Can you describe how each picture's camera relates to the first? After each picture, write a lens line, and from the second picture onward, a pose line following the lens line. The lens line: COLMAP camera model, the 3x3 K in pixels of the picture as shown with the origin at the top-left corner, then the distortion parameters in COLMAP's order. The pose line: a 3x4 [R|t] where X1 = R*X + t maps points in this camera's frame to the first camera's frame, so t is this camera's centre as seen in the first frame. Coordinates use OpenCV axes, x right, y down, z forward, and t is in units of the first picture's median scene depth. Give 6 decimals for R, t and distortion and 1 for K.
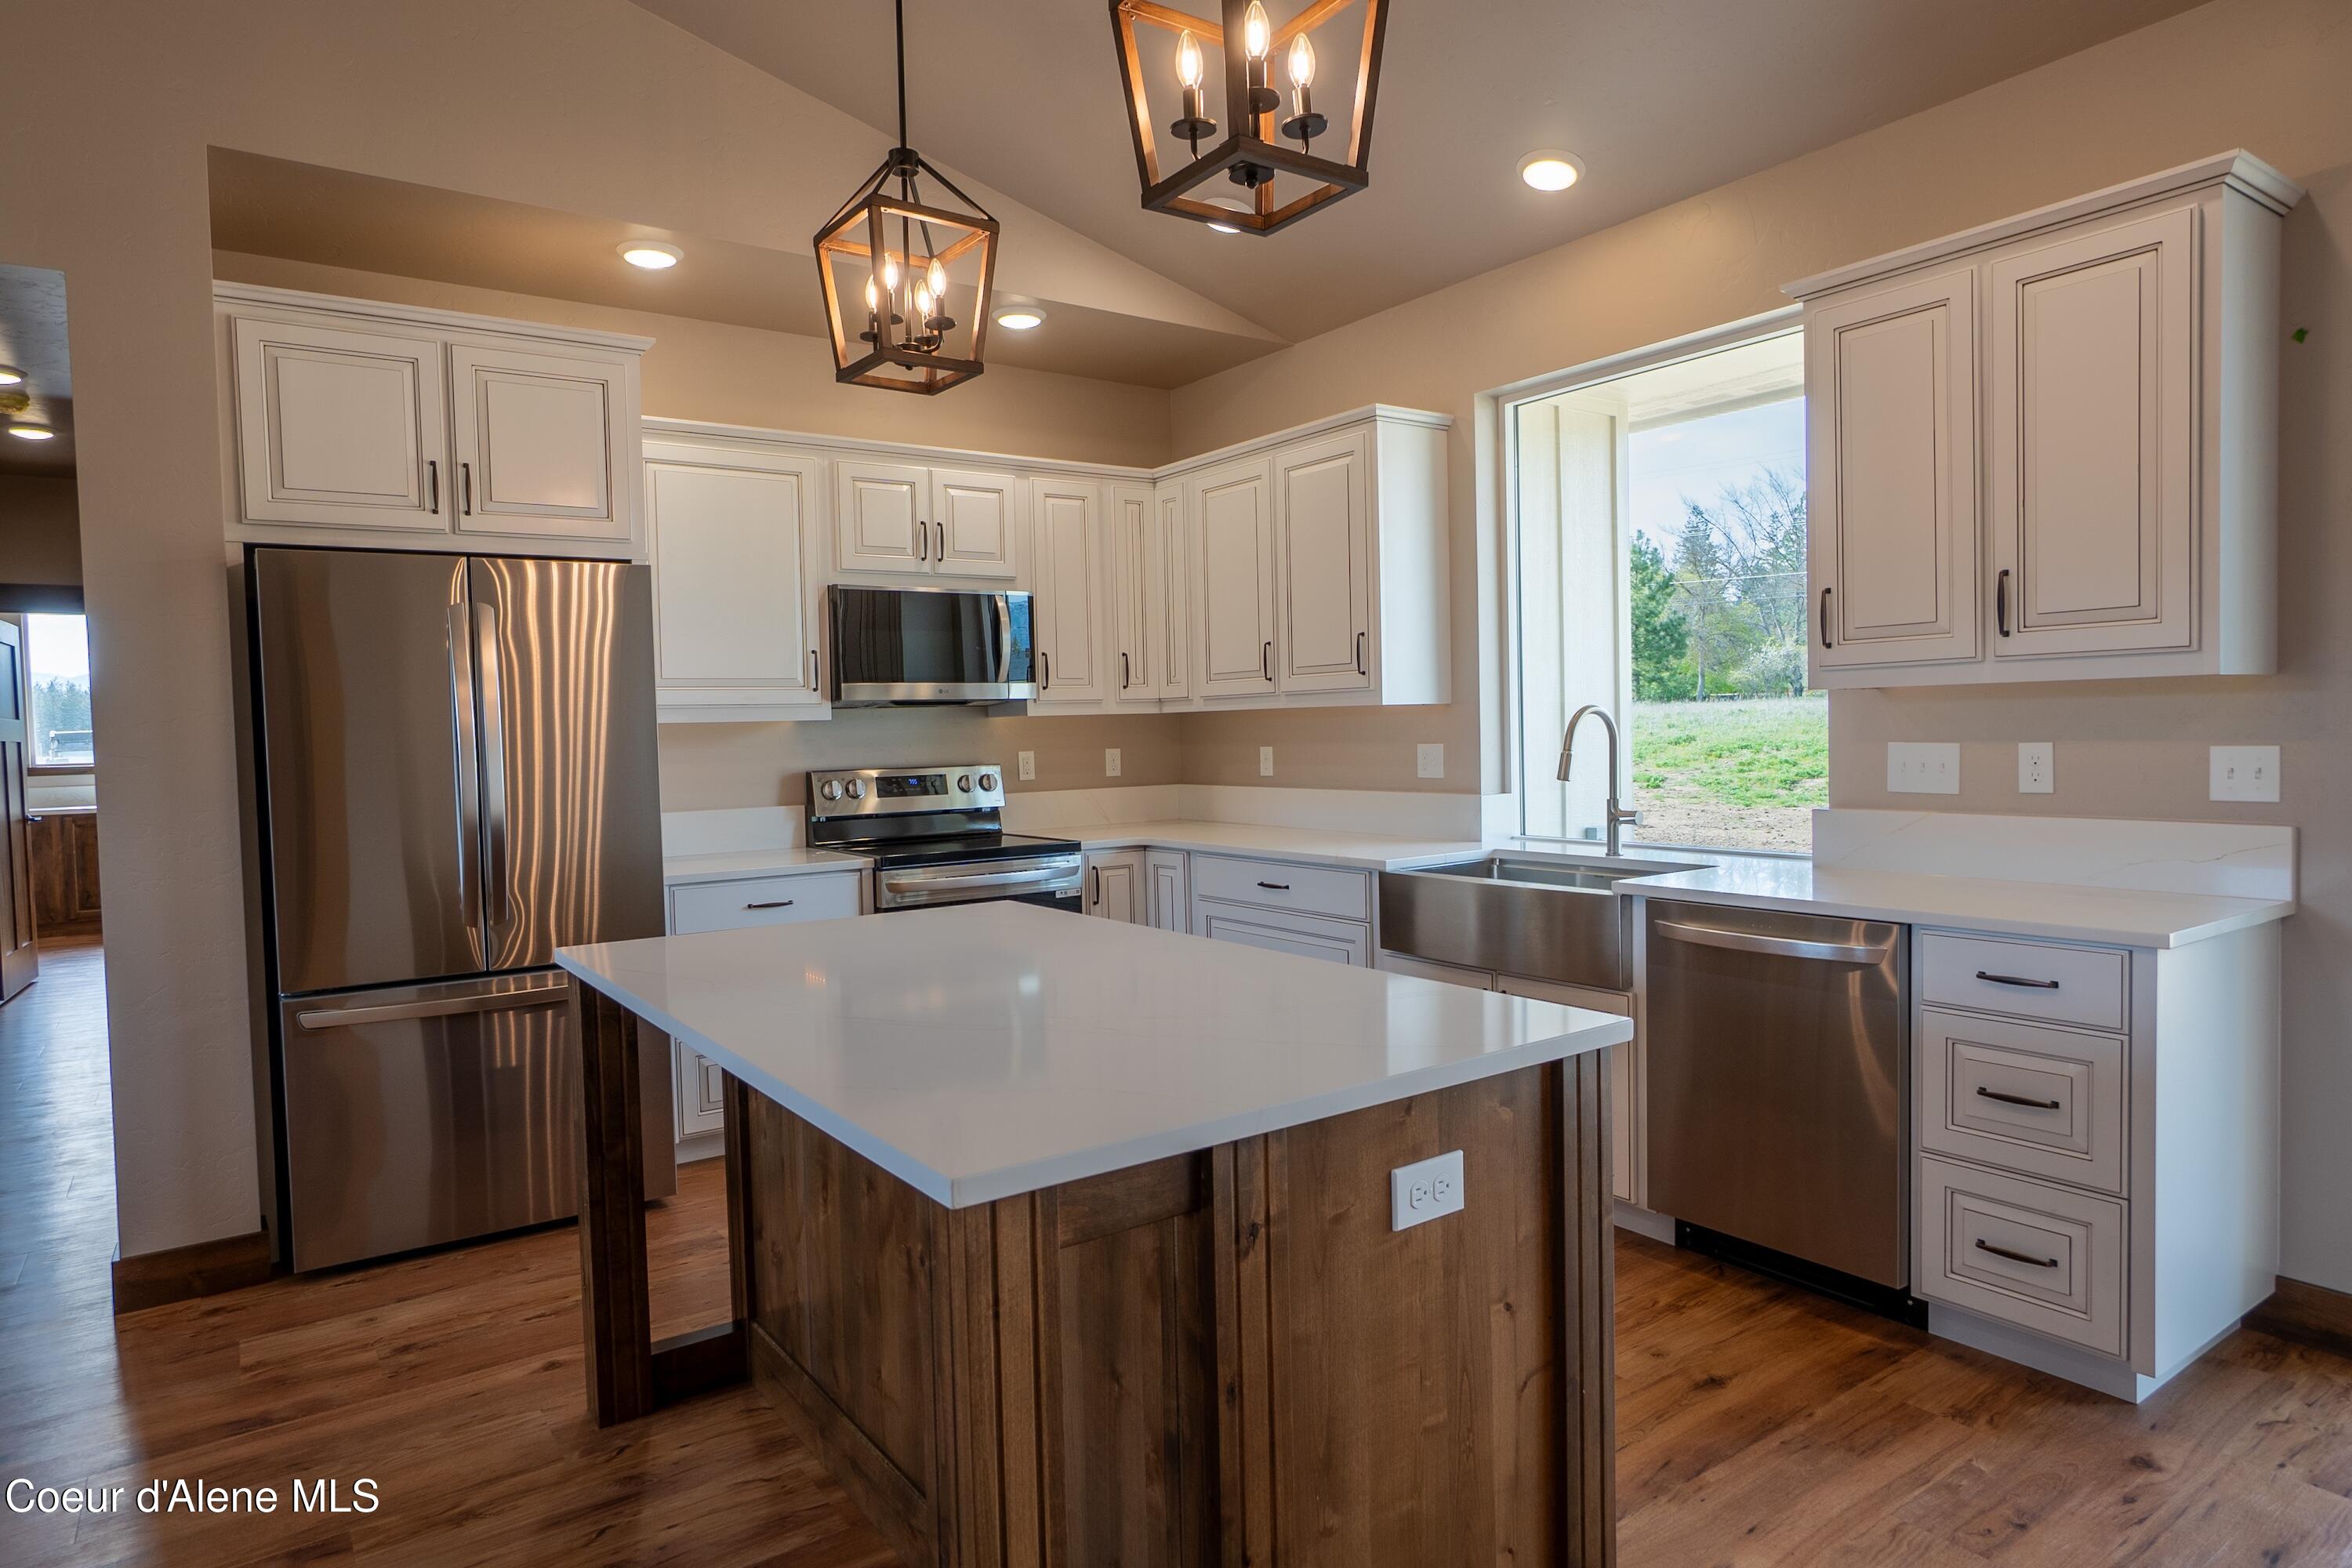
lens RADIAL K [[1357.7, 0, 1166.9], [0, 1357.7, 773.1], [0, 0, 1]] dist [0.006859, -0.004006]
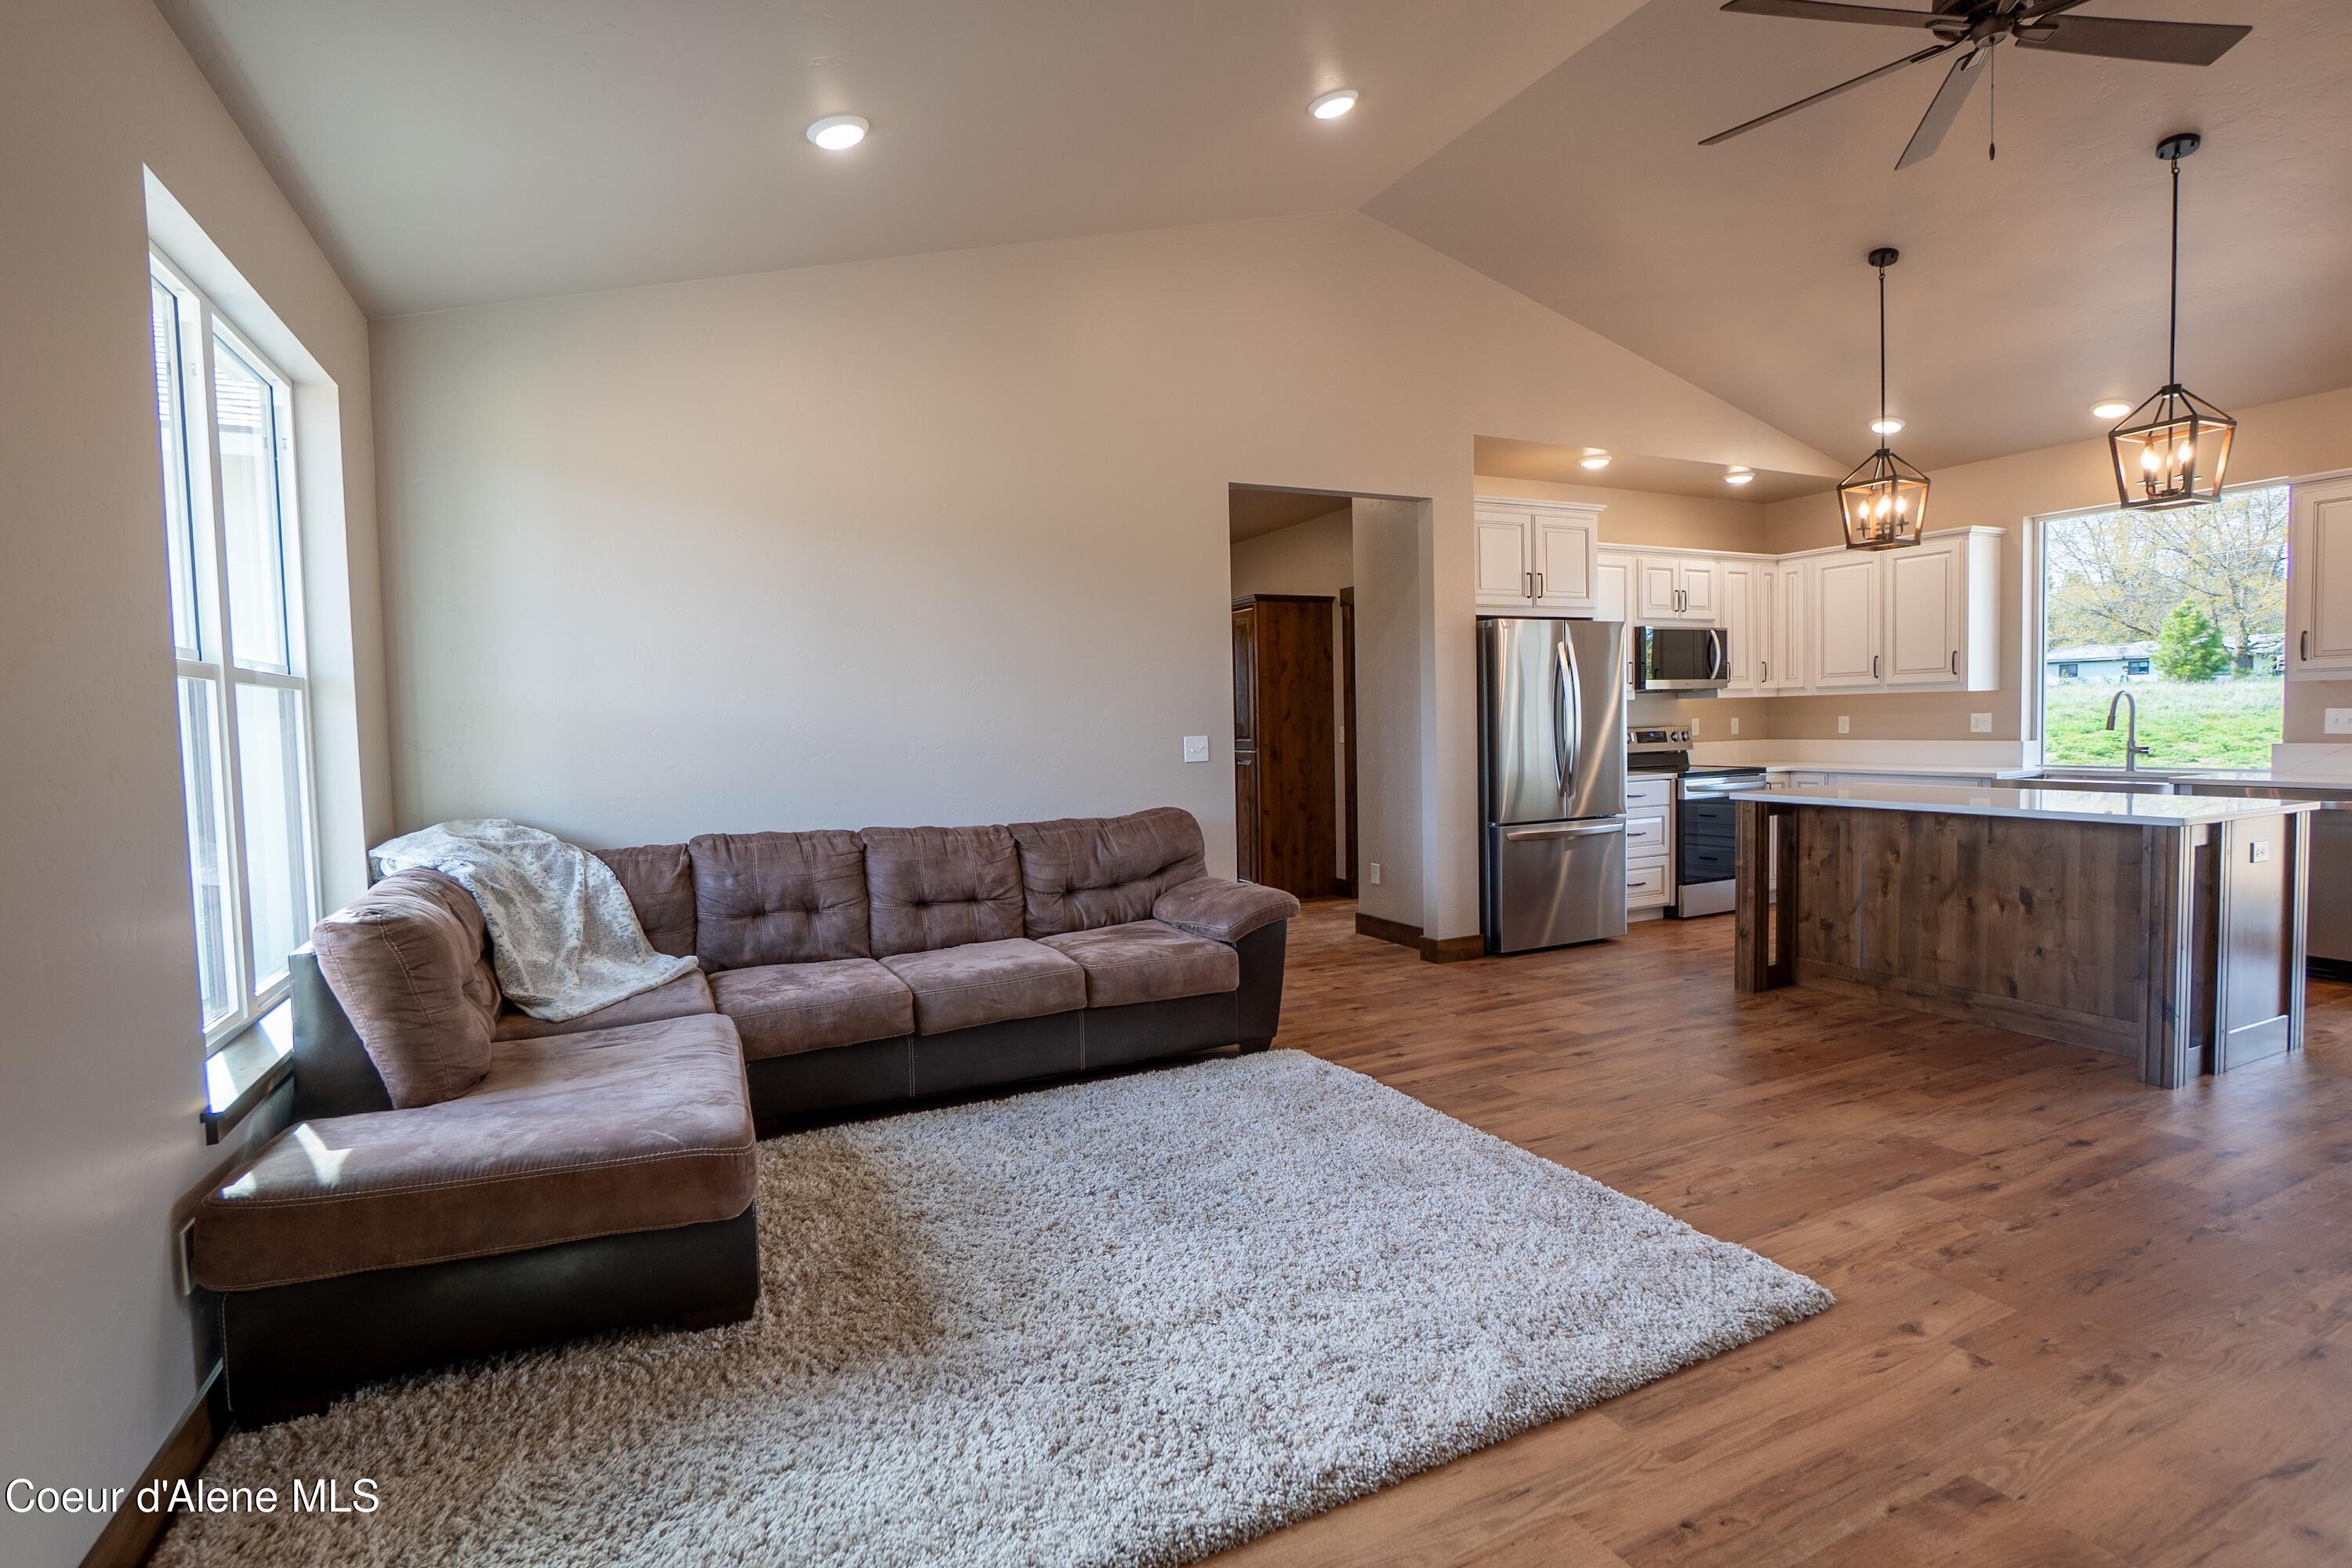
lens RADIAL K [[1134.2, 0, 1190.4], [0, 1134.2, 774.7], [0, 0, 1]] dist [-0.015373, 0.001605]
pose [[0.989646, 0.008103, -0.143299, -0.732681], [-0.005582, 0.999823, 0.017987, 0.045194], [0.143420, -0.017001, 0.989516, -0.715843]]
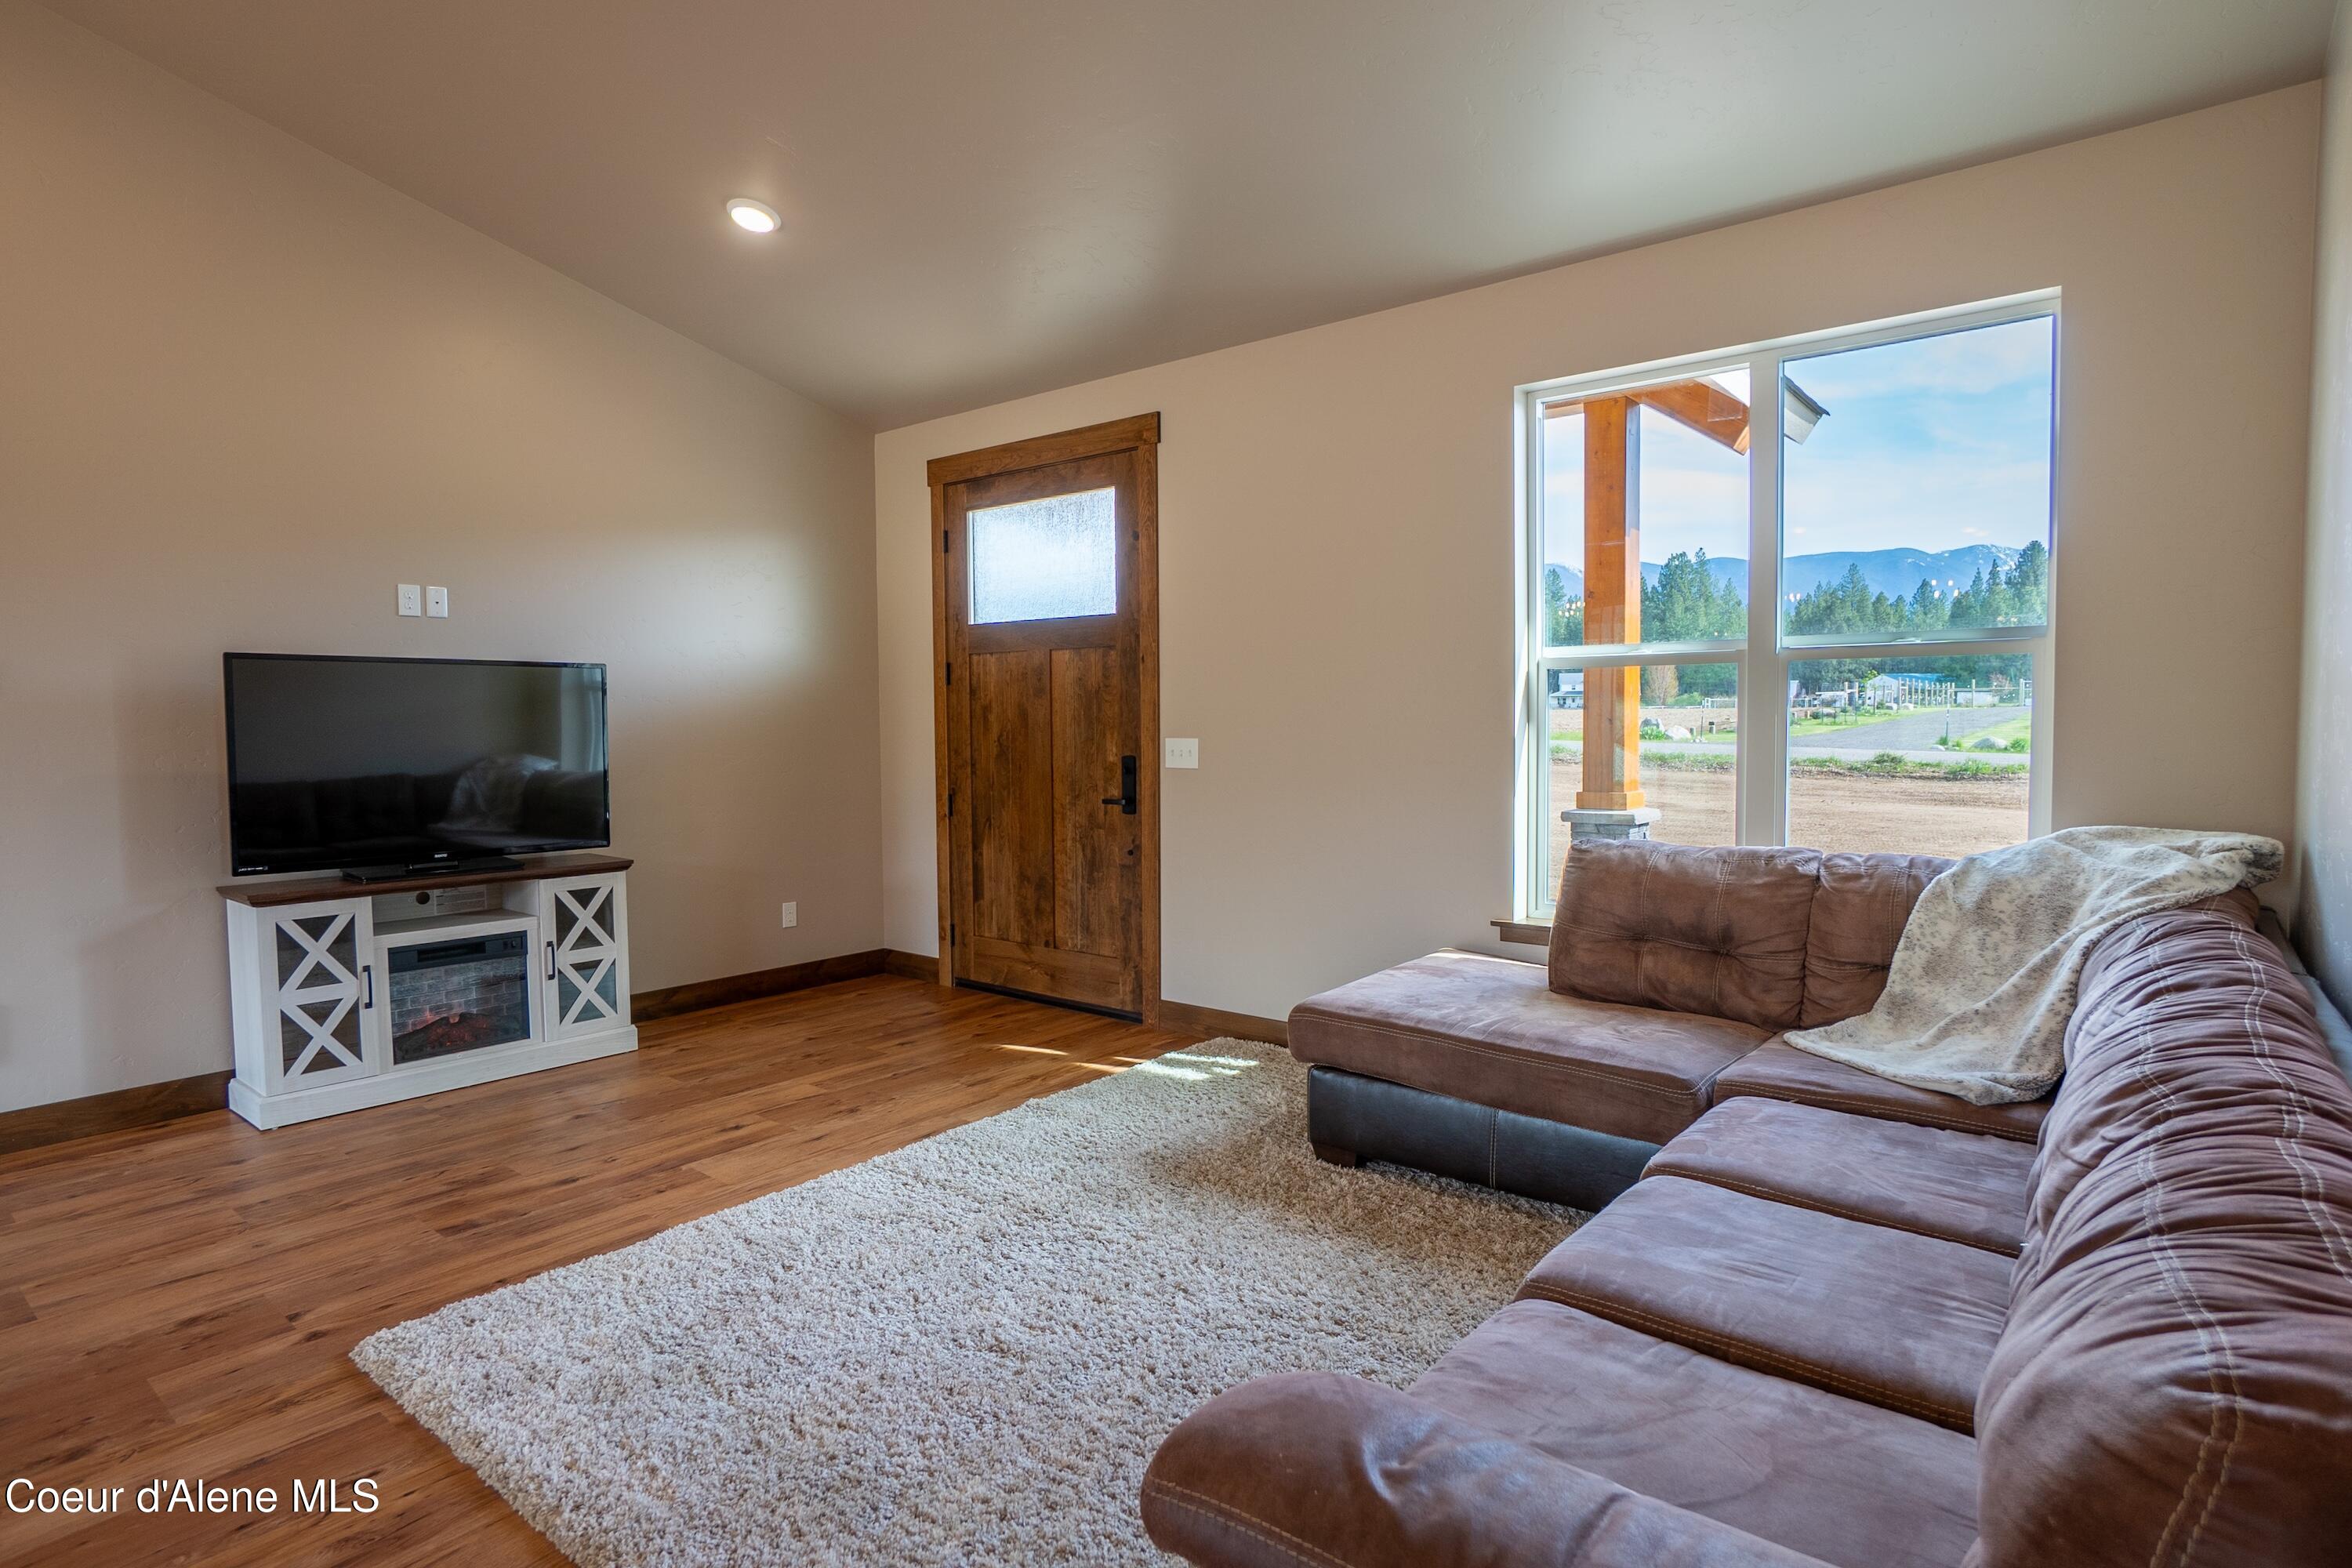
lens RADIAL K [[1265.7, 0, 1177.9], [0, 1265.7, 778.4], [0, 0, 1]] dist [-0.002155, 0.000171]
pose [[-0.961370, 0.048510, -0.270950, -0.719825], [0.024201, 0.995432, 0.092351, -0.009058], [0.274192, 0.082226, -0.958153, 0.687216]]
